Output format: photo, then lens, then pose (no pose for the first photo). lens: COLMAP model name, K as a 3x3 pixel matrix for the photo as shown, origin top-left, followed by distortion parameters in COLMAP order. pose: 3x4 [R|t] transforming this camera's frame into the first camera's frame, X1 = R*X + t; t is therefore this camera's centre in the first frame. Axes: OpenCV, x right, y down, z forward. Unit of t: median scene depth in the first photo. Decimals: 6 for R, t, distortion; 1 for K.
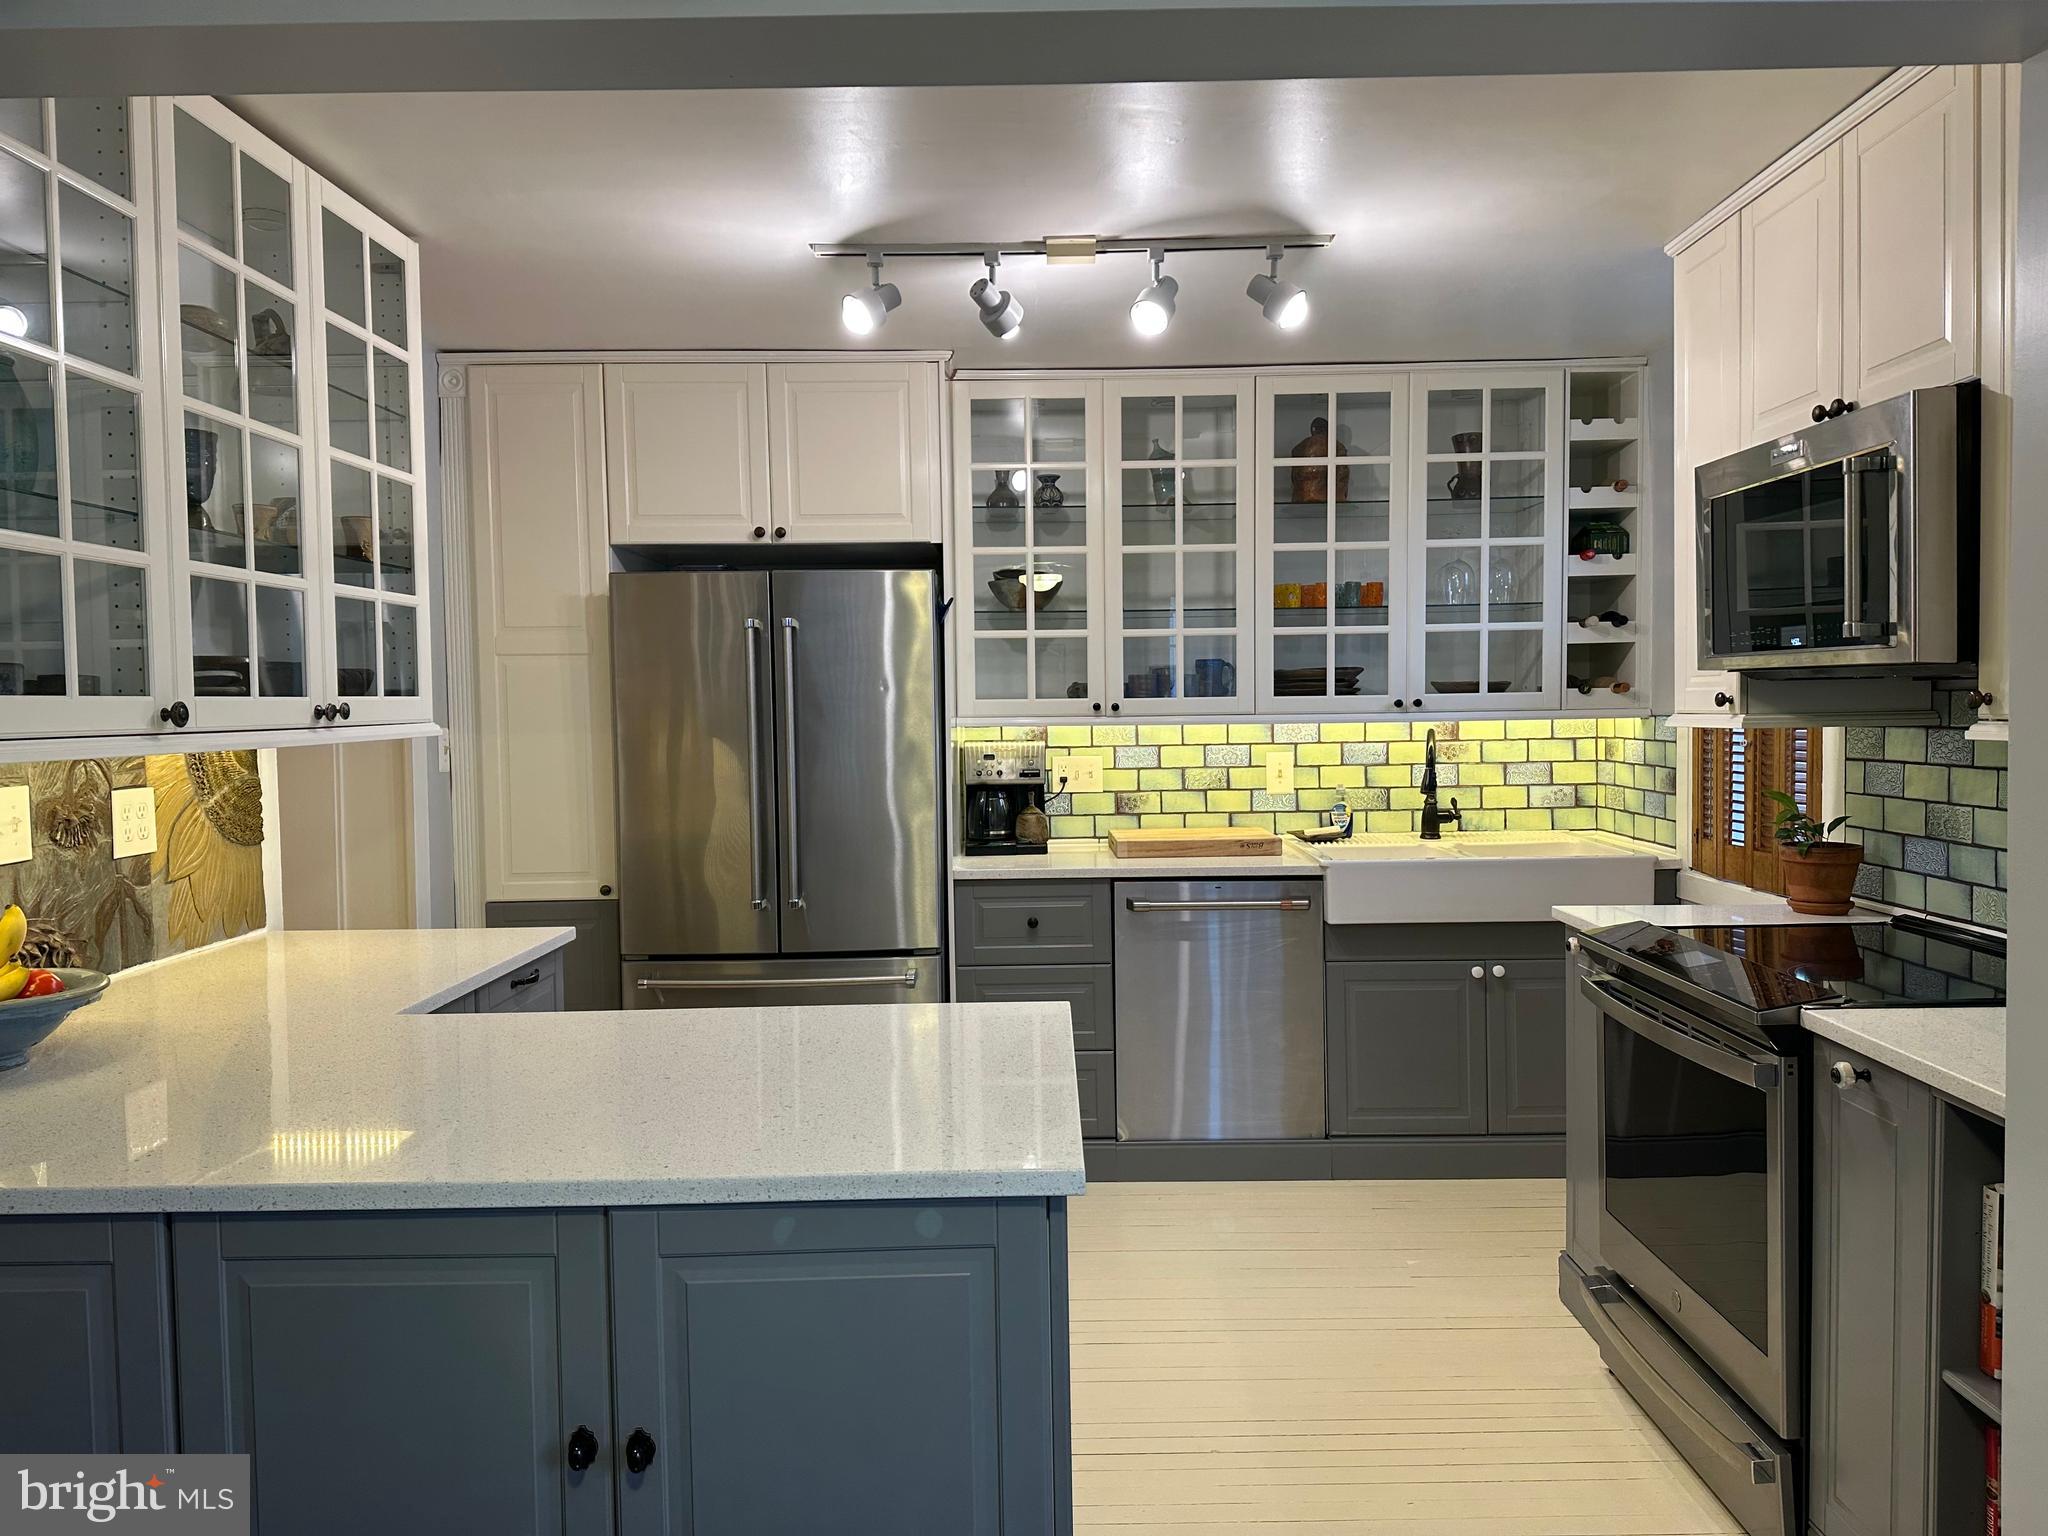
lens RADIAL K [[1406.9, 0, 1028.7], [0, 1406.9, 764.7], [0, 0, 1]] dist [0.004803, 0.001426]
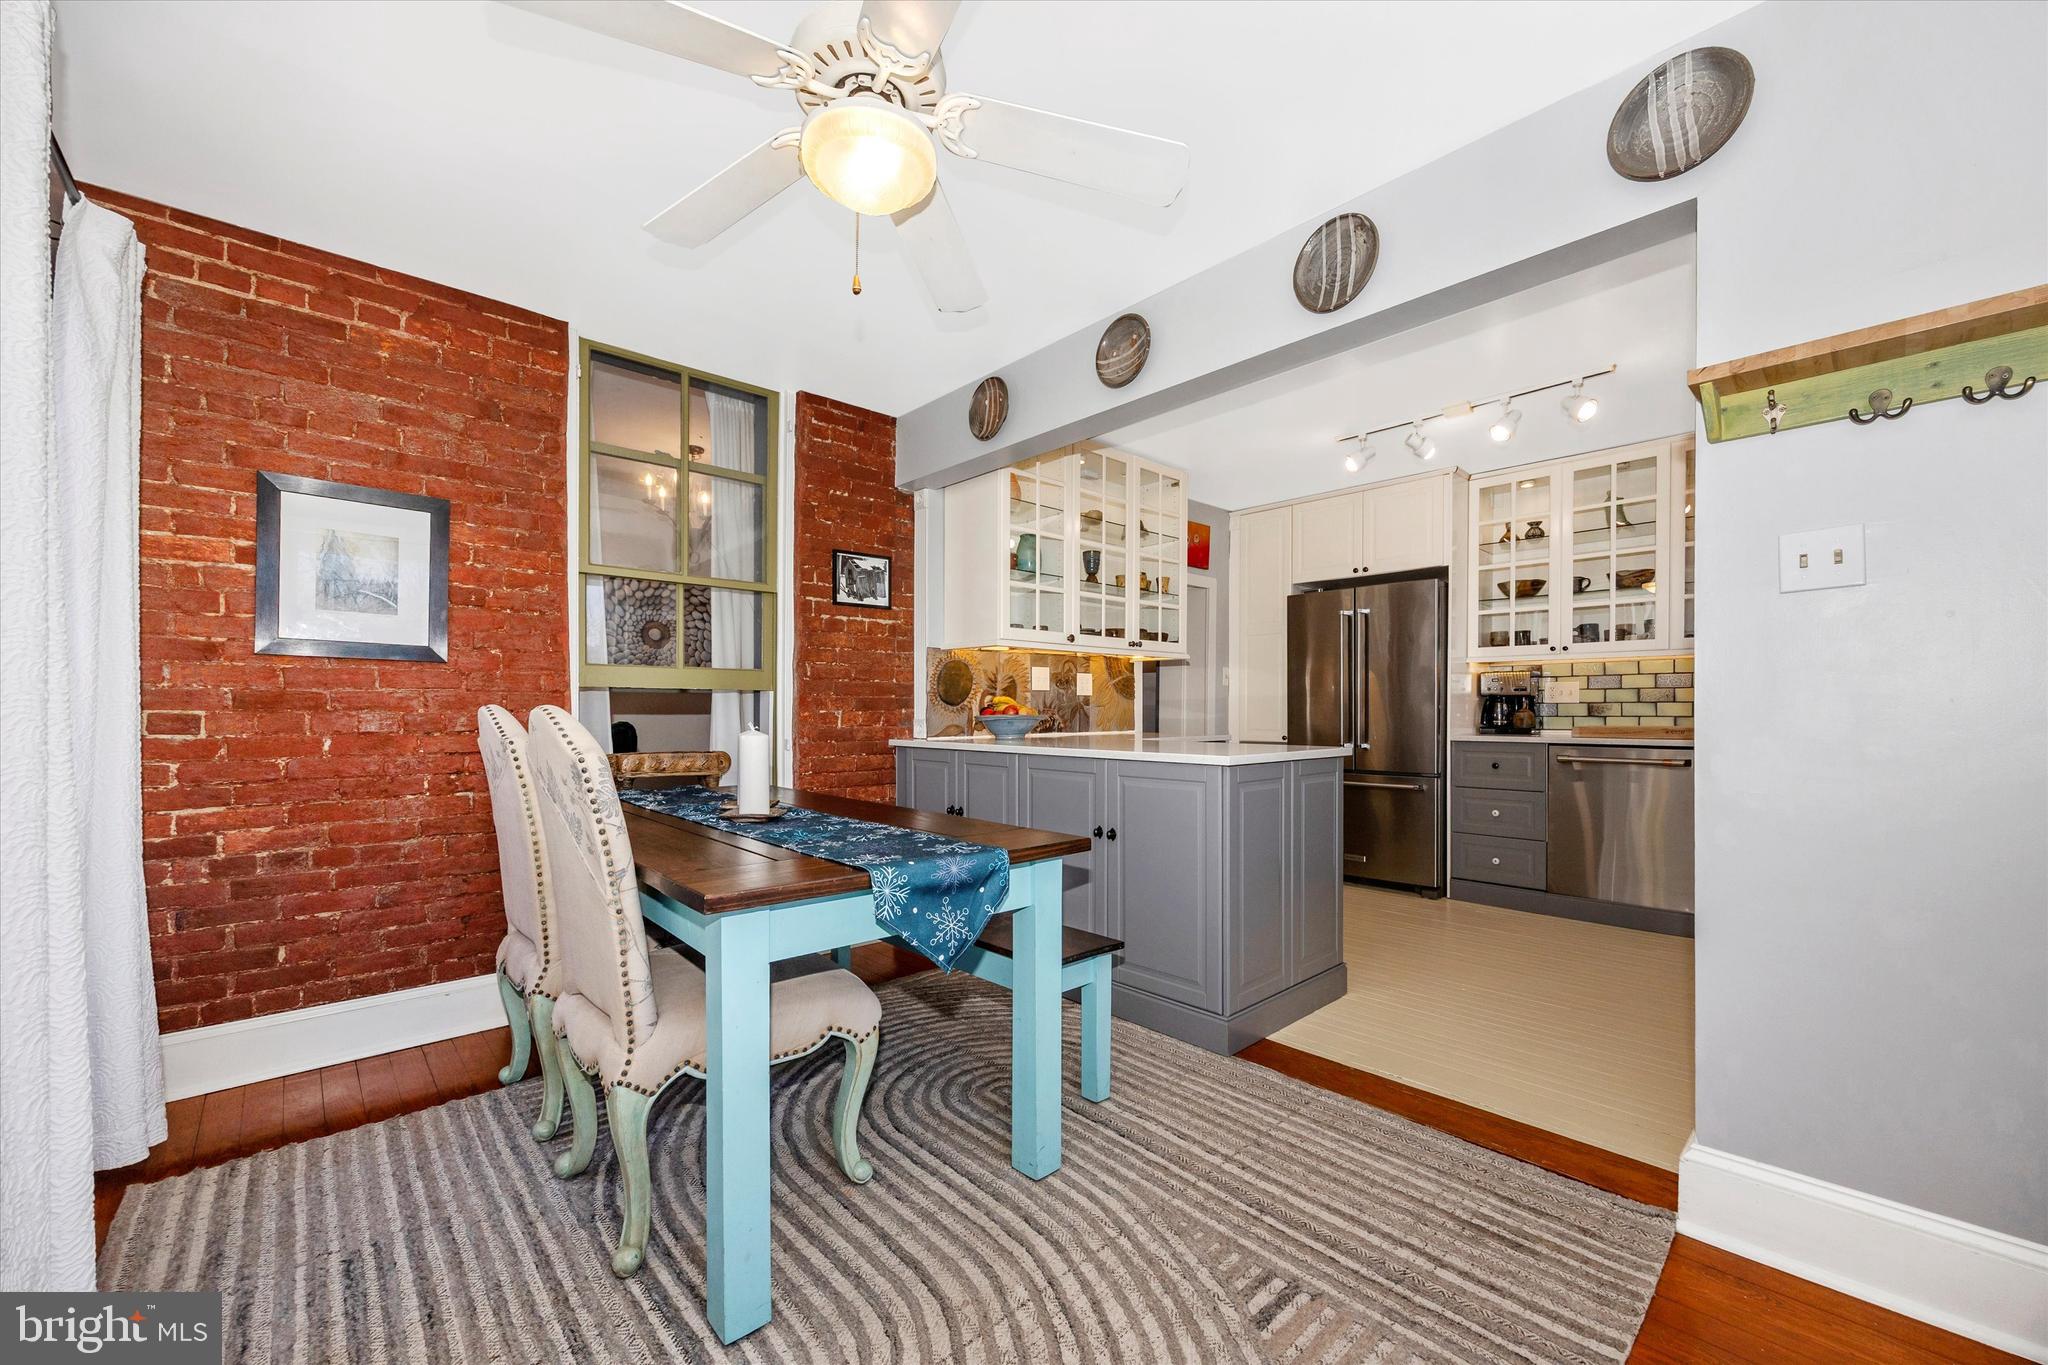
lens RADIAL K [[788.0, 0, 1024.3], [0, 788.0, 699.3], [0, 0, 1]] dist [0.000002, 0.000637]
pose [[0.680698, 0.013864, -0.732432, 0.341562], [-0.044549, 0.998754, -0.022497, 0.077903], [0.731208, 0.047943, 0.680468, -0.160717]]
